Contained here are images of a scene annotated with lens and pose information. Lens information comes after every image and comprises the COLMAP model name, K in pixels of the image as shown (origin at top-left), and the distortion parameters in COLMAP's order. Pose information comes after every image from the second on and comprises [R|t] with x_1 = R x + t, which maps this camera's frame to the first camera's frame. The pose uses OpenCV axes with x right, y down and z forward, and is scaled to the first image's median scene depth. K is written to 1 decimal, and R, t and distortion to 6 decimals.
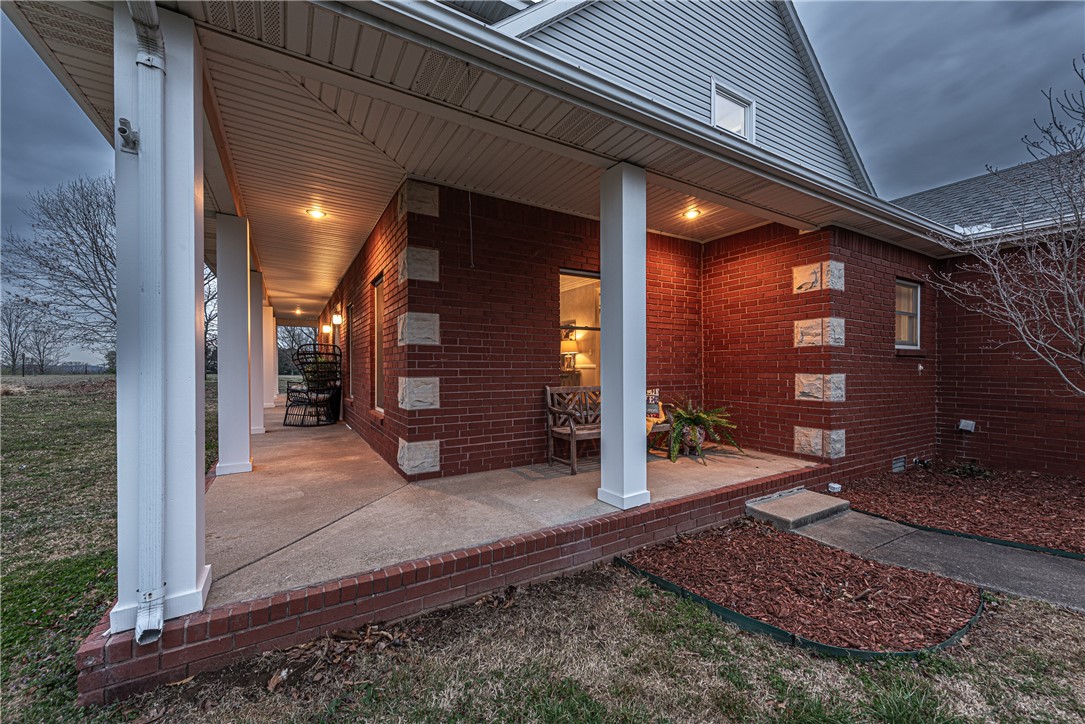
lens RADIAL K [[426.8, 0, 542.5], [0, 426.8, 362.0], [0, 0, 1]] dist [0.009810, 0.000006]
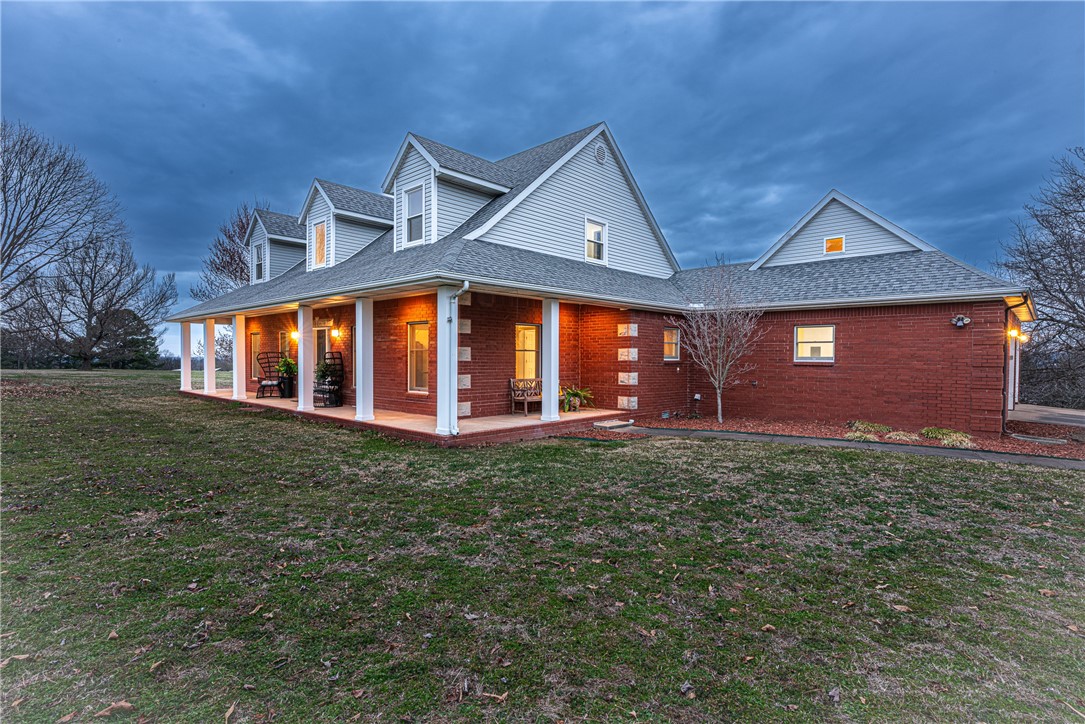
lens RADIAL K [[534.5, 0, 542.5], [0, 534.5, 362.0], [0, 0, 1]] dist [0.017461, -0.000127]
pose [[0.961013, 0.002906, 0.276489, -0.571676], [-0.007511, 0.999850, 0.015598, -0.069729], [-0.276402, -0.017066, 0.960890, -1.603188]]
